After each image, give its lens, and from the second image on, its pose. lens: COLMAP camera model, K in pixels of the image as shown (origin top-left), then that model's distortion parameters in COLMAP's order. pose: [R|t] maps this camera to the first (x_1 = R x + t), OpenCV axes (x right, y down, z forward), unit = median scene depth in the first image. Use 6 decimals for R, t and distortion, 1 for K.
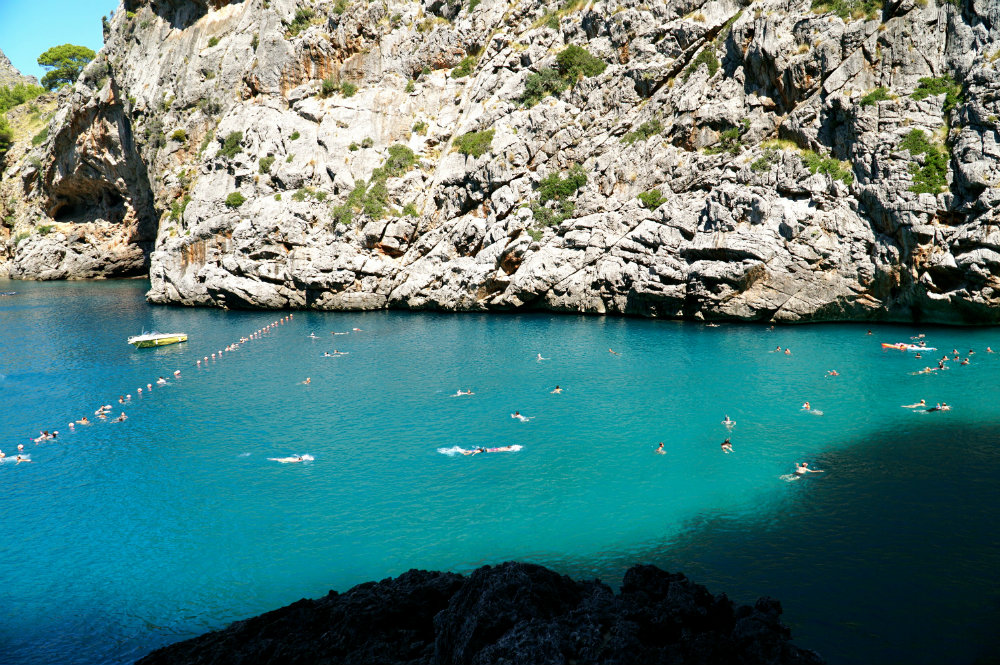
lens RADIAL K [[879.3, 0, 500.0], [0, 879.3, 332.5], [0, 0, 1]] dist [0.040175, 0.003119]
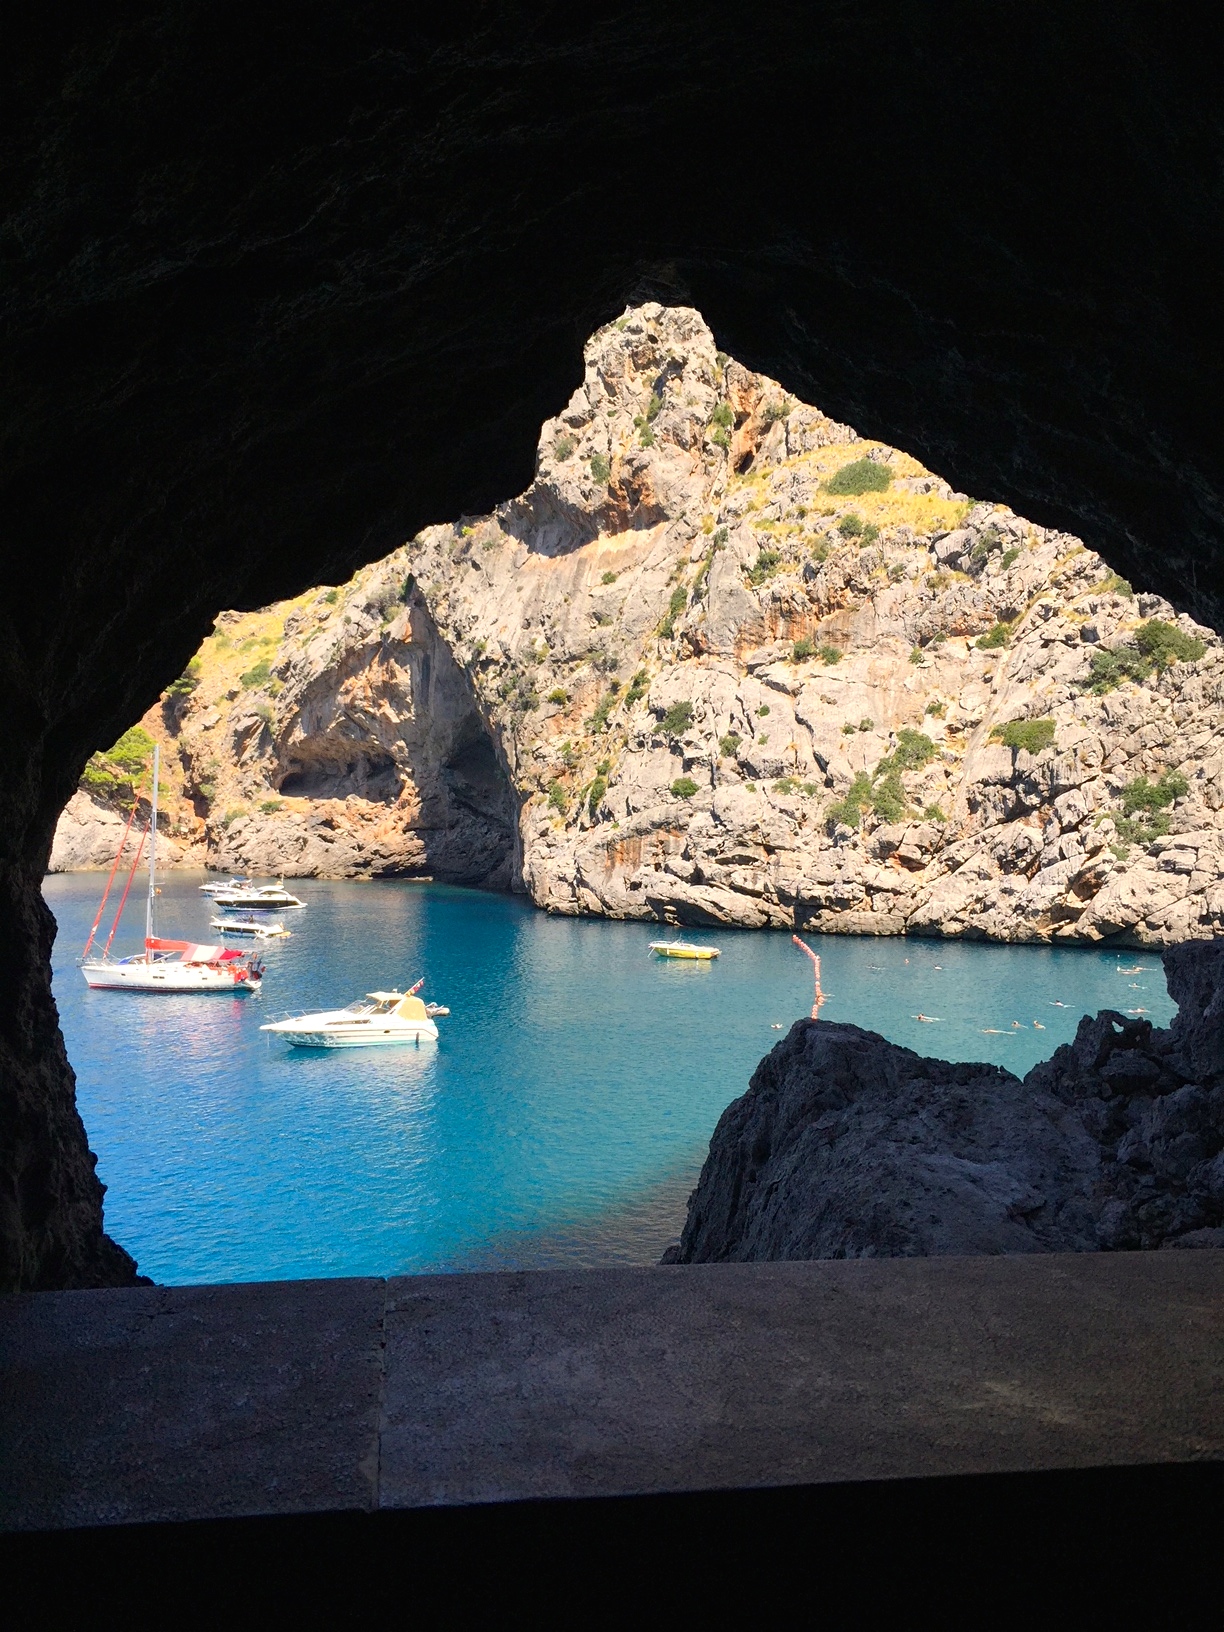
lens RADIAL K [[1563.8, 0, 612.0], [0, 1563.8, 816.0], [0, 0, 1]] dist [0.093978, 0.004057]
pose [[0.996445, 0.050393, -0.067511, -0.273284], [-0.058301, 0.990961, -0.120820, 0.048046], [0.060812, 0.124326, 0.990376, -0.387982]]
